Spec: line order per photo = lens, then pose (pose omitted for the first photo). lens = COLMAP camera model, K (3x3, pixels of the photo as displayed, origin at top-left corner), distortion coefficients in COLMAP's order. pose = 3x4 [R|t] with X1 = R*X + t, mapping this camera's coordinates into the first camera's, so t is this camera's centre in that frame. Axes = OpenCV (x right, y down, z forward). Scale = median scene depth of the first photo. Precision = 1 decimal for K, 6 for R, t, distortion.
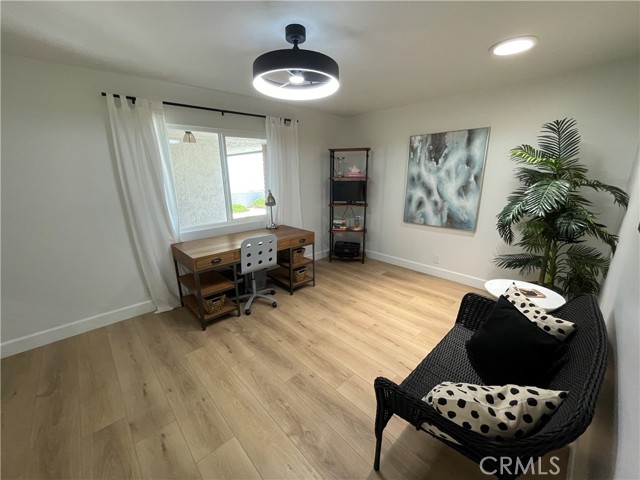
lens RADIAL K [[262.1, 0, 320.2], [0, 262.1, 243.2], [0, 0, 1]] dist [-0.002811, -0.000685]
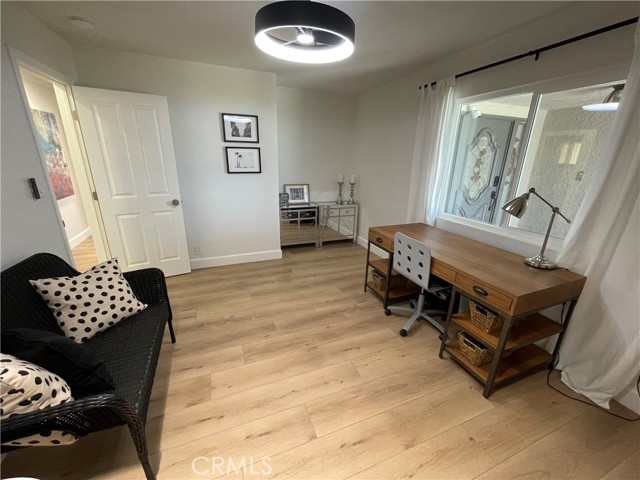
lens RADIAL K [[262.1, 0, 318.7], [0, 262.1, 240.9], [0, 0, 1]] dist [-0.002811, -0.000685]
pose [[-0.369228, 0.292837, -0.881996, 0.609254], [-0.257407, 0.879702, 0.399833, -0.282787], [0.892979, 0.374662, -0.249432, 1.072935]]
